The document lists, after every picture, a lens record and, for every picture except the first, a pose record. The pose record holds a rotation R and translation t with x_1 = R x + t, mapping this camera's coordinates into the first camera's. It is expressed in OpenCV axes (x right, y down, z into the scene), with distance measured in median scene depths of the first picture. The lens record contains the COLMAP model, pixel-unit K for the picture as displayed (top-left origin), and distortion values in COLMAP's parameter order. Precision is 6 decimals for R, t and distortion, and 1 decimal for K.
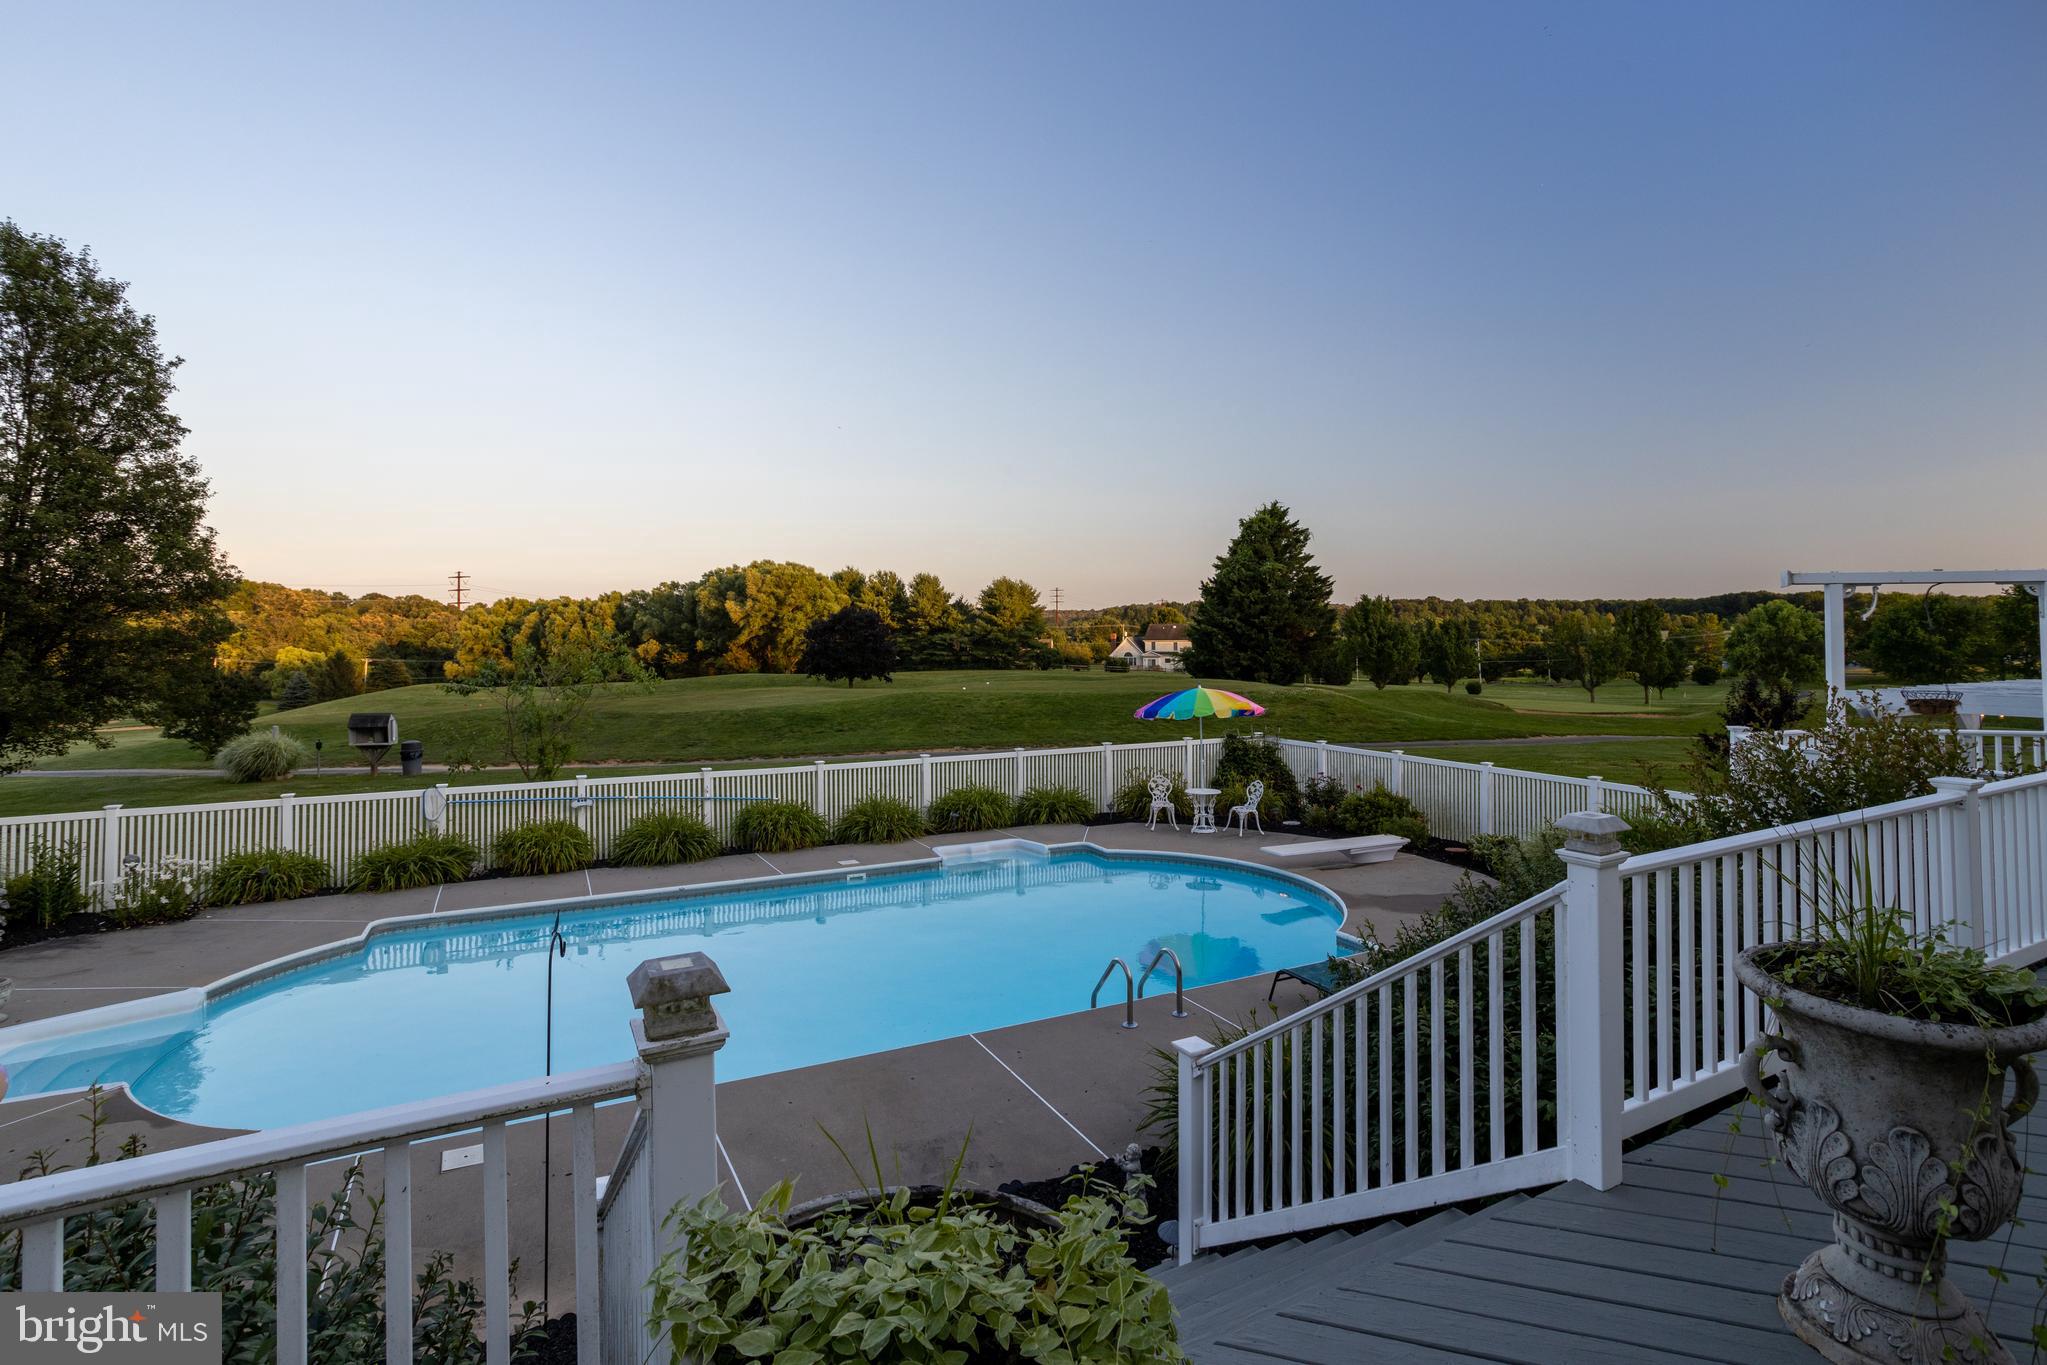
lens RADIAL K [[1024.4, 0, 1034.2], [0, 1024.4, 619.7], [0, 0, 1]] dist [-0.052797, 0.029610]
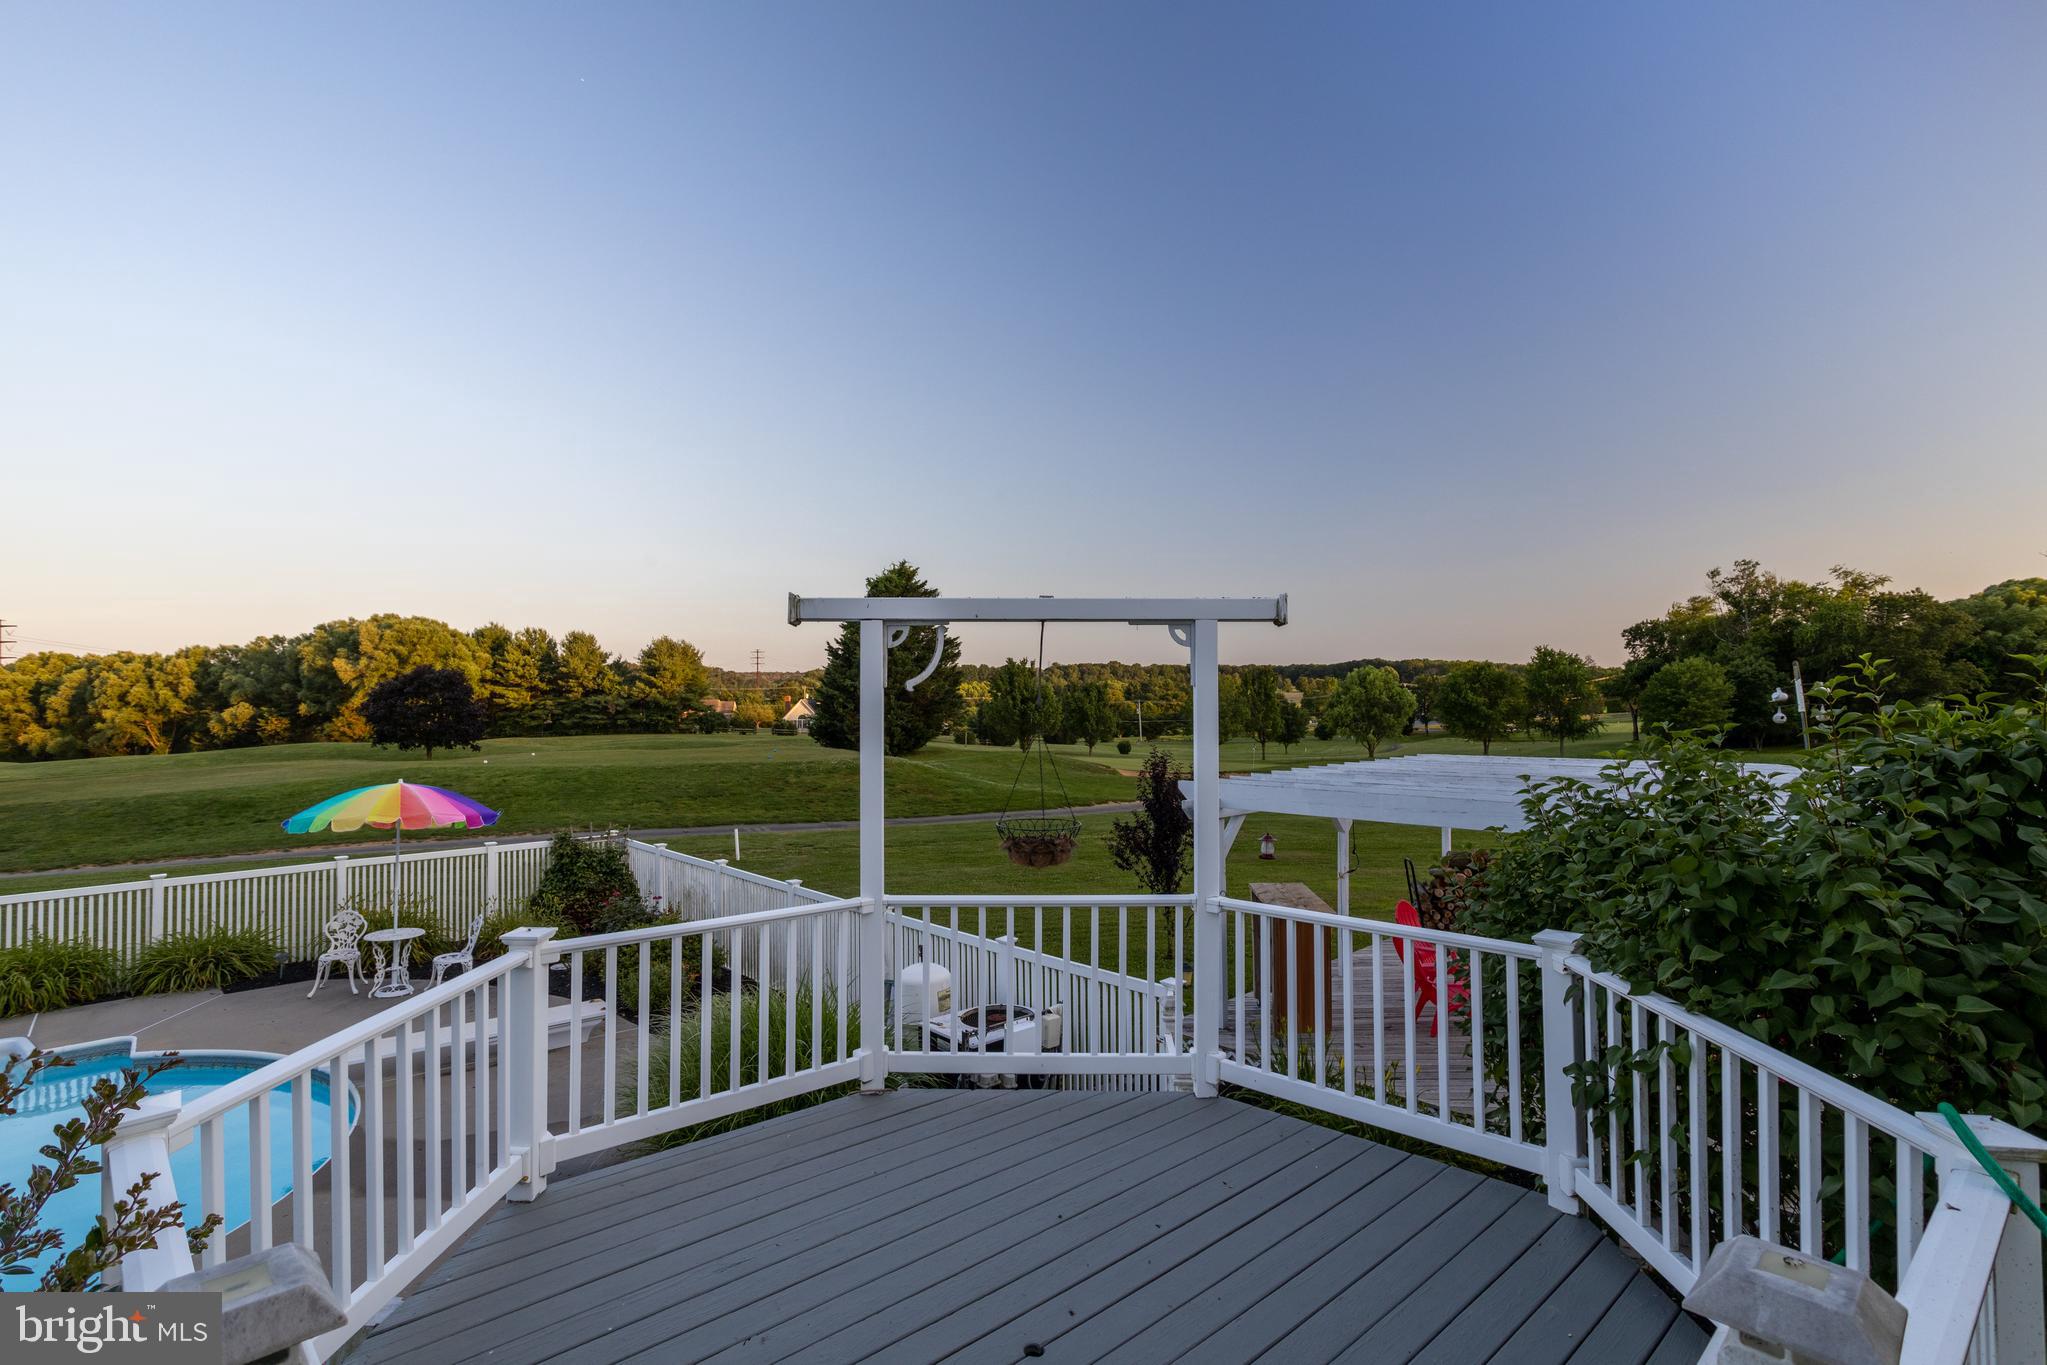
lens RADIAL K [[992.0, 0, 1020.3], [0, 992.0, 678.0], [0, 0, 1]] dist [-0.046643, 0.025909]
pose [[0.960812, 0.004745, 0.277162, 0.156282], [-0.003711, 0.999984, -0.004253, -0.001110], [-0.277178, 0.003058, 0.960814, 0.102590]]
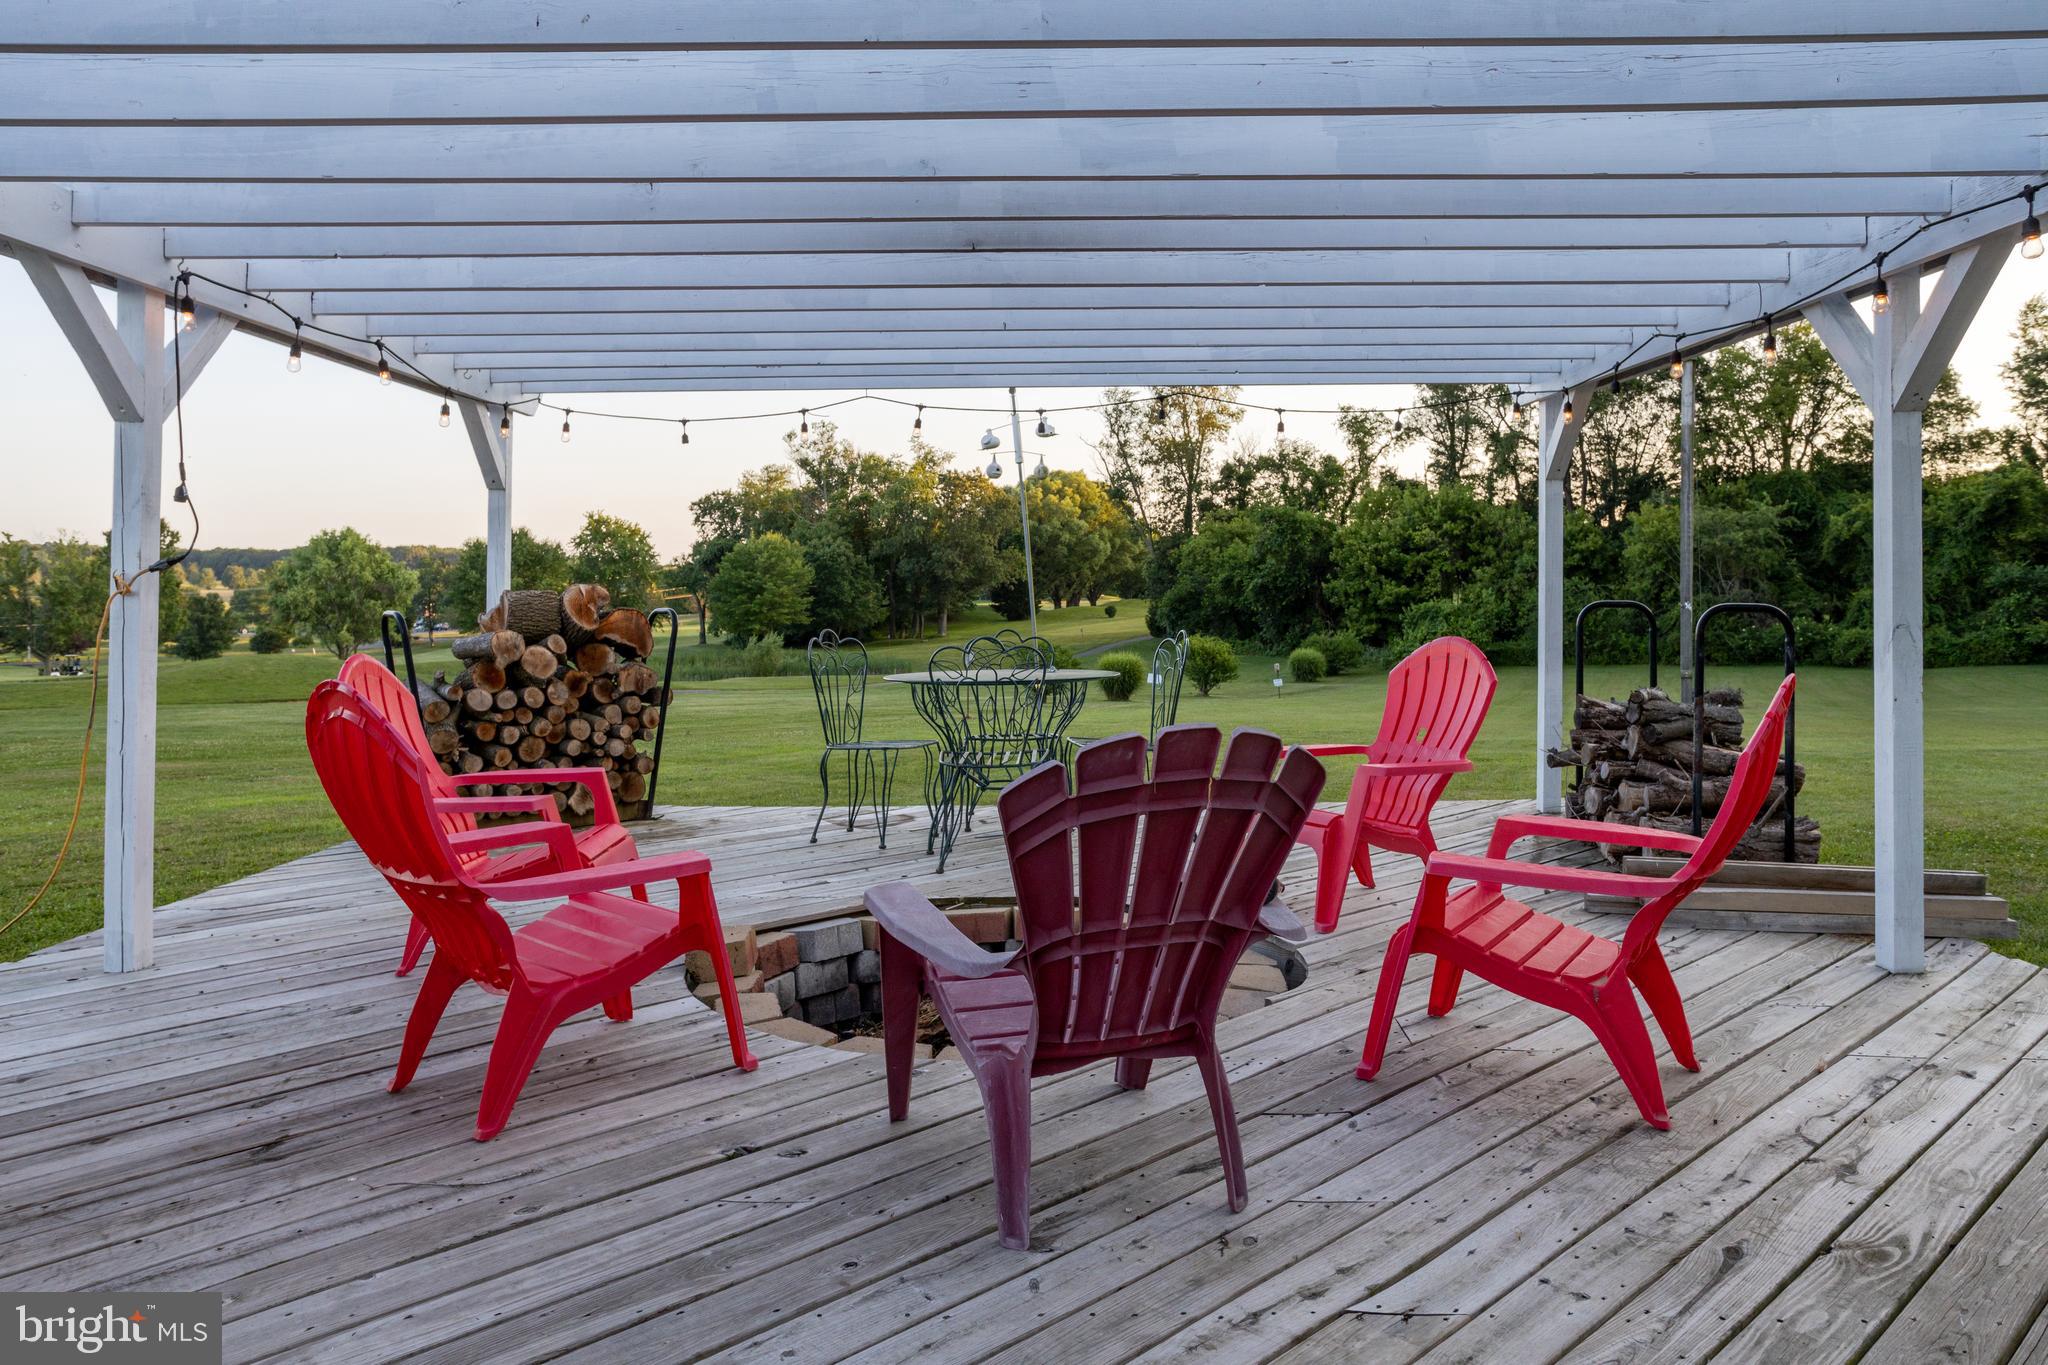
lens RADIAL K [[1411.9, 0, 1028.2], [0, 1411.9, 585.9], [0, 0, 1]] dist [-0.024806, 0.044293]
pose [[0.477365, 0.010306, 0.878645, 0.255094], [-0.018004, 0.999836, -0.001946, 0.049820], [-0.878521, -0.014890, 0.477472, 0.228838]]
